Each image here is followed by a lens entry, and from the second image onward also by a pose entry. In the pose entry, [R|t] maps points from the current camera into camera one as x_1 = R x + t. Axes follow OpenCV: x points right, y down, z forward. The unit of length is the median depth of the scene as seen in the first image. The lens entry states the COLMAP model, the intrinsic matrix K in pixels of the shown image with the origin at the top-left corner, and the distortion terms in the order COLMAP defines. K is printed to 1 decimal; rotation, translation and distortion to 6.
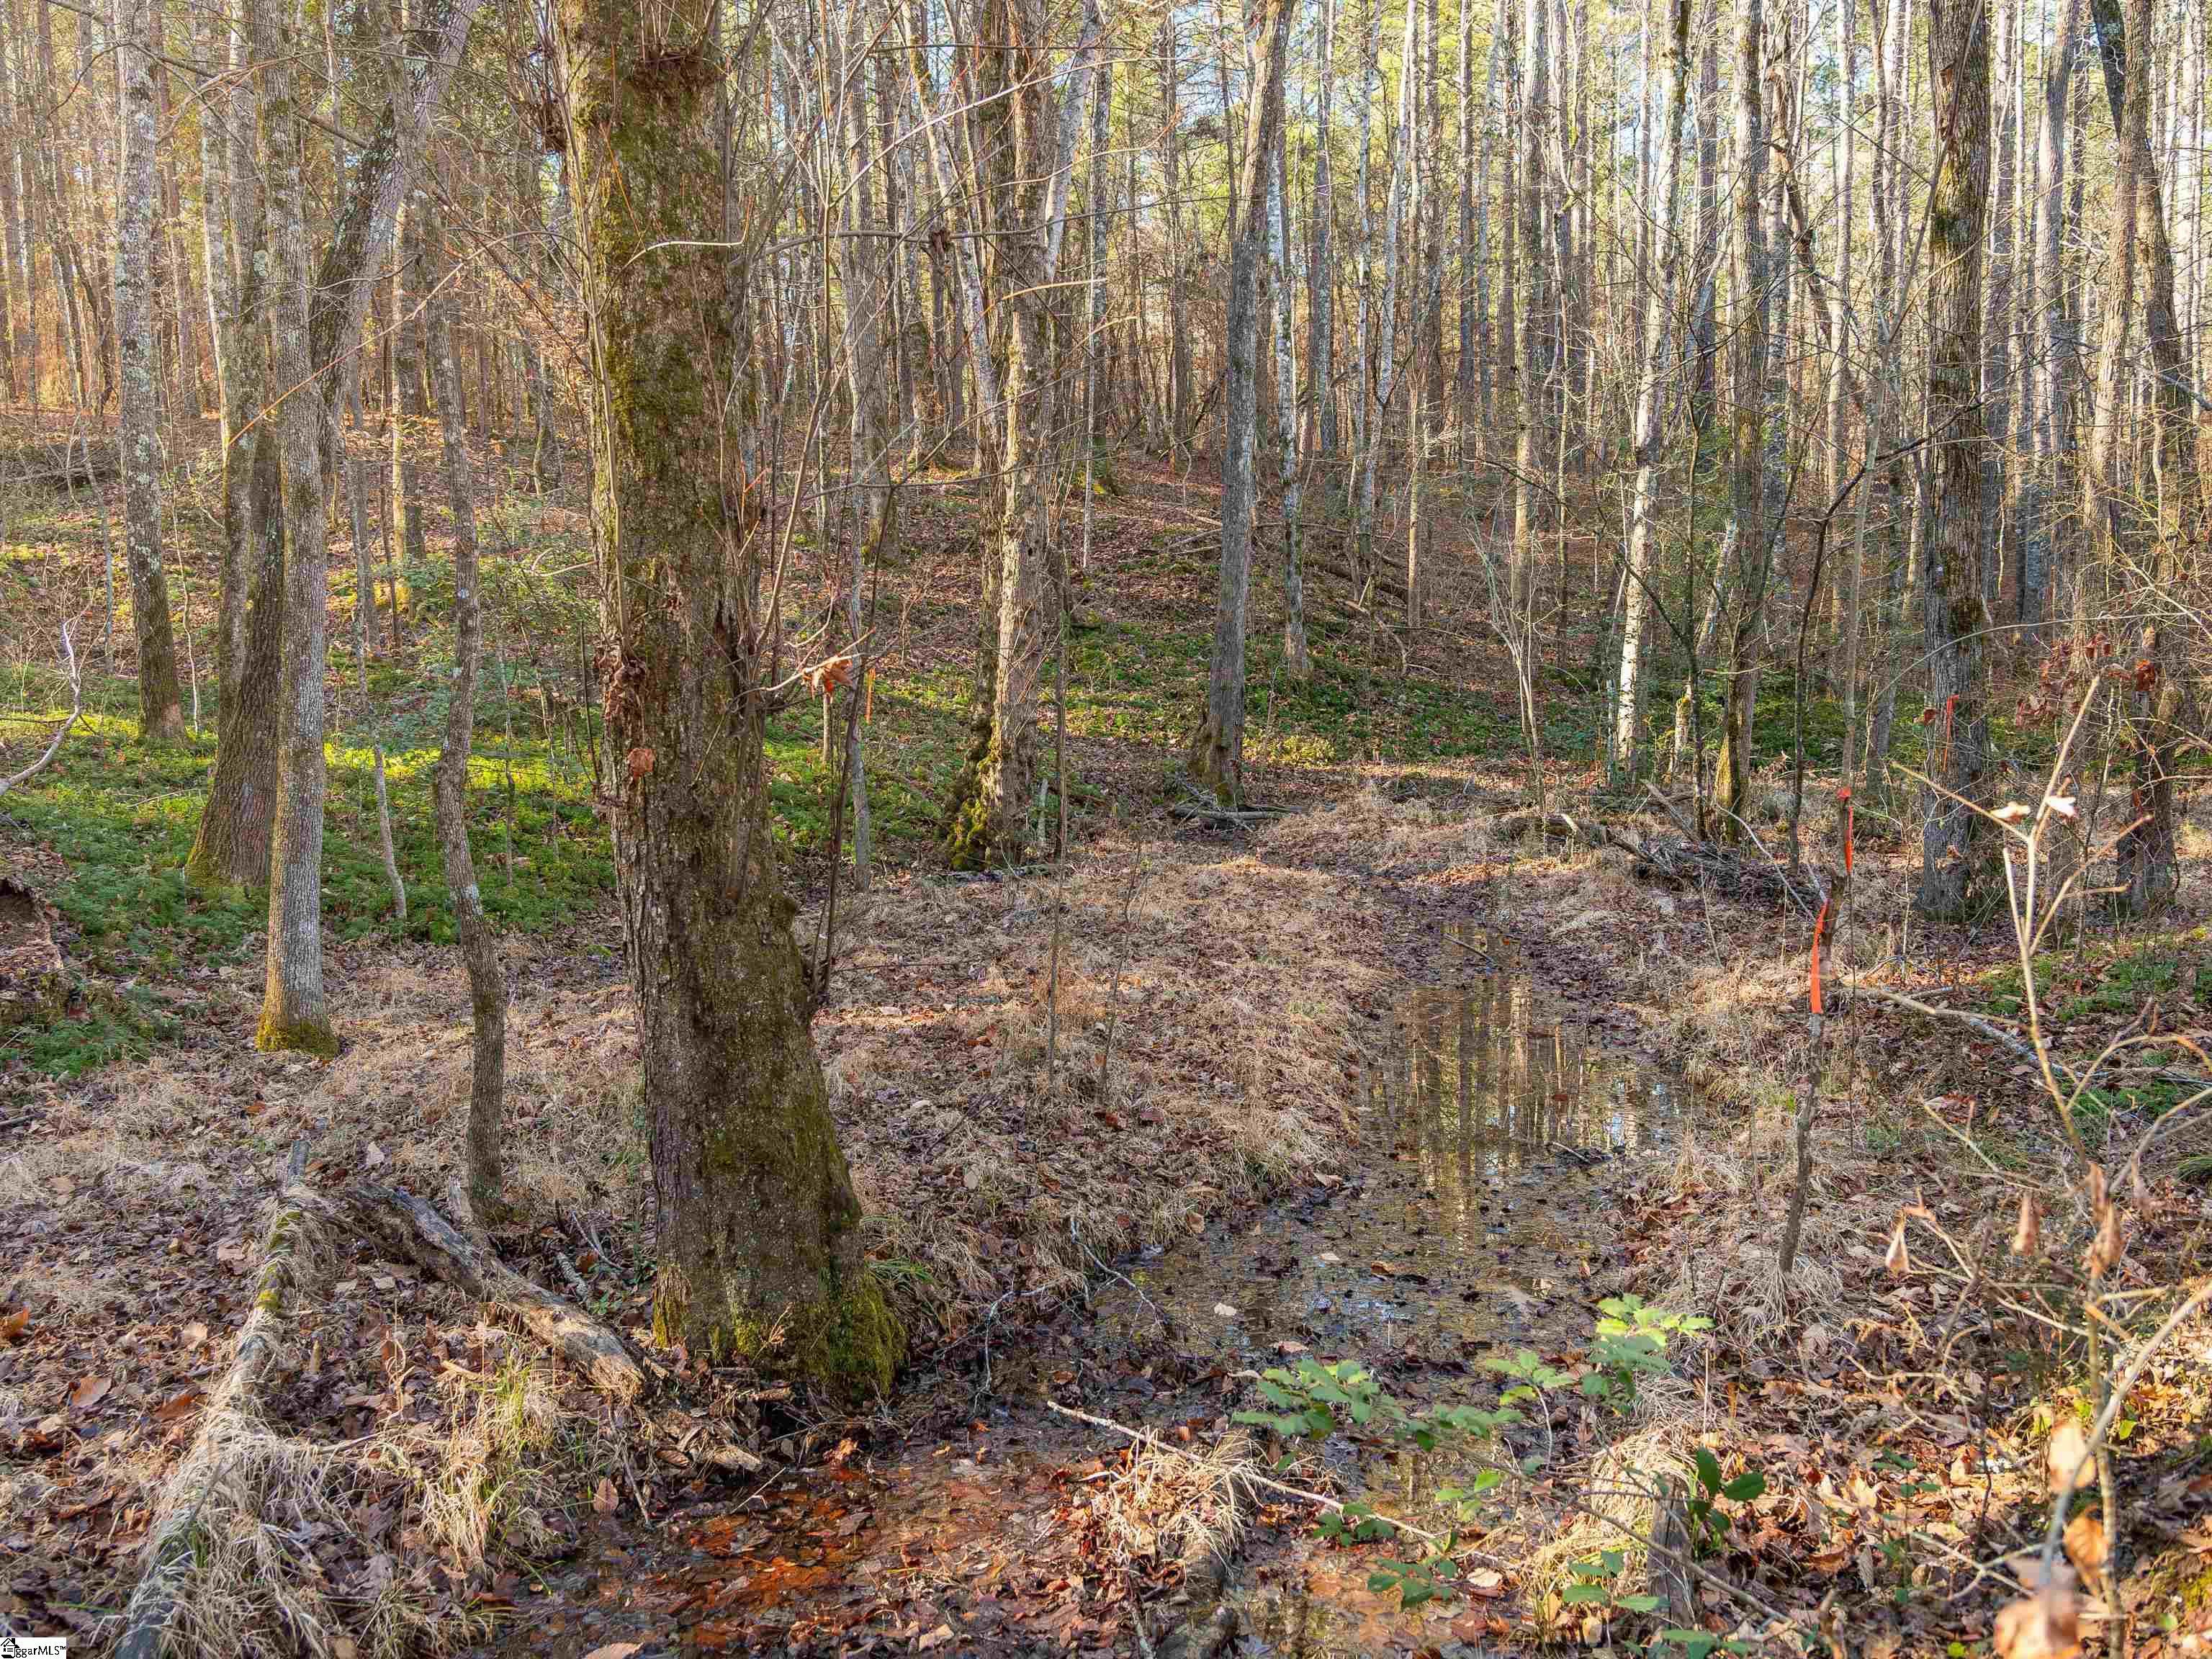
lens RADIAL K [[1816.8, 0, 1106.0], [0, 1816.8, 829.5], [0, 0, 1]] dist [0.003173, -0.005509]
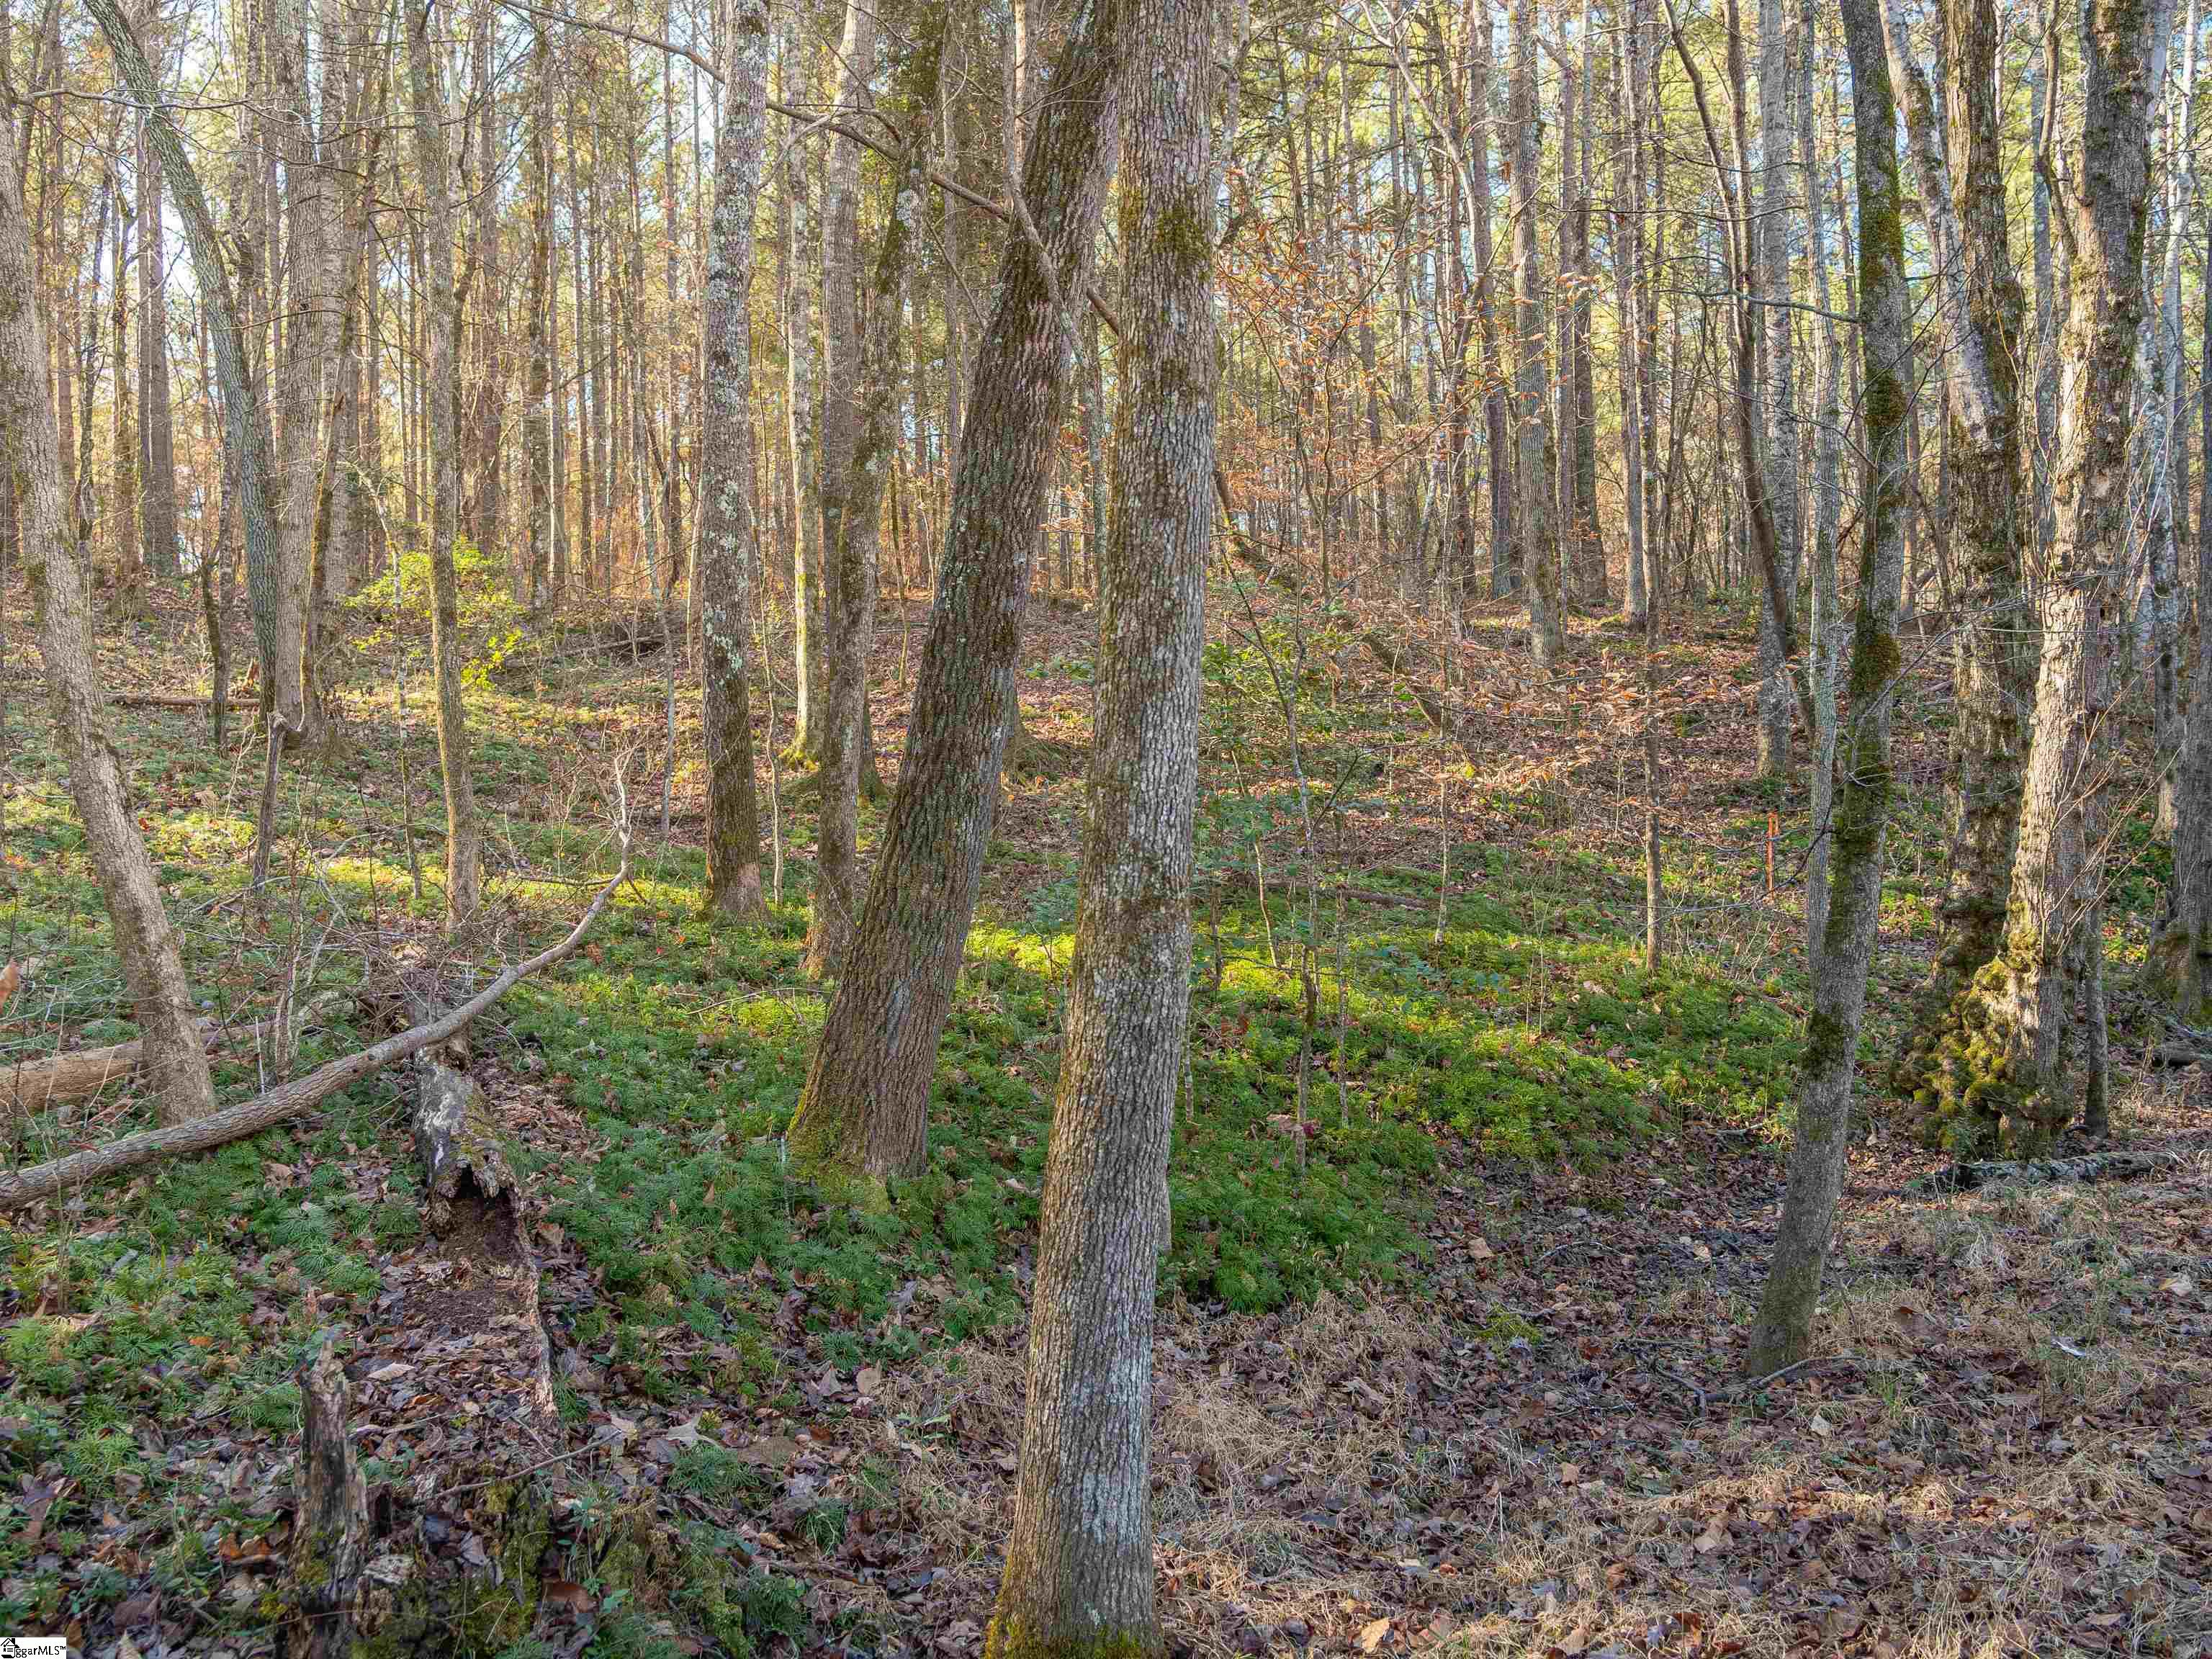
lens RADIAL K [[1816.8, 0, 1106.0], [0, 1816.8, 829.5], [0, 0, 1]] dist [0.003173, -0.005509]
pose [[0.966812, 0.000630, -0.255489, -0.207800], [-0.029345, 0.993653, -0.108596, -0.010363], [0.253799, 0.112489, 0.960694, 0.372796]]
